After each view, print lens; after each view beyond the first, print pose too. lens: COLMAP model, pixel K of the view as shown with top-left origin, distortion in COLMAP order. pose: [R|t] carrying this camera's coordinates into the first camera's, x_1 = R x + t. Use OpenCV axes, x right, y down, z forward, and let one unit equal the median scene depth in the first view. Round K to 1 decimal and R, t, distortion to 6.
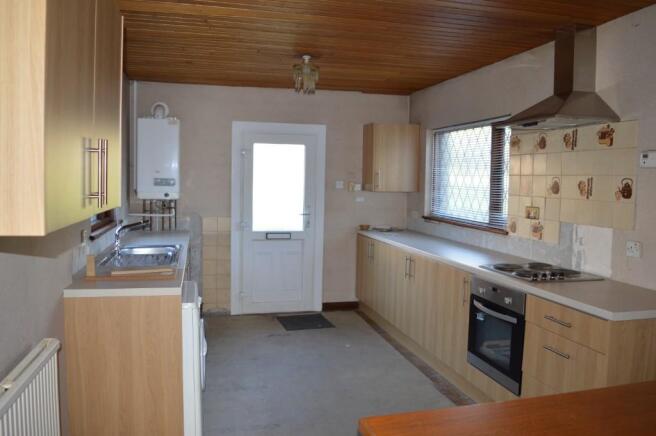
lens RADIAL K [[523.4, 0, 328.0], [0, 523.4, 218.0], [0, 0, 1]] dist [-0.088473, 0.009332]
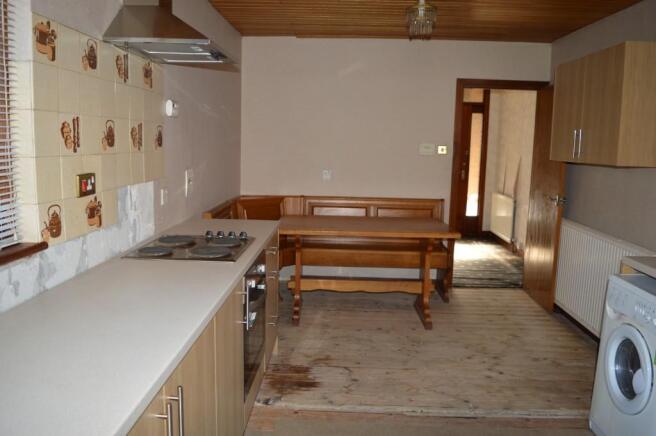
lens RADIAL K [[523.4, 0, 328.0], [0, 523.4, 218.0], [0, 0, 1]] dist [-0.088473, 0.009332]
pose [[-0.963675, -0.087703, 0.252268, 0.013777], [-0.032002, 0.975659, 0.216947, -0.109198], [-0.265154, 0.200993, -0.943024, 1.571197]]
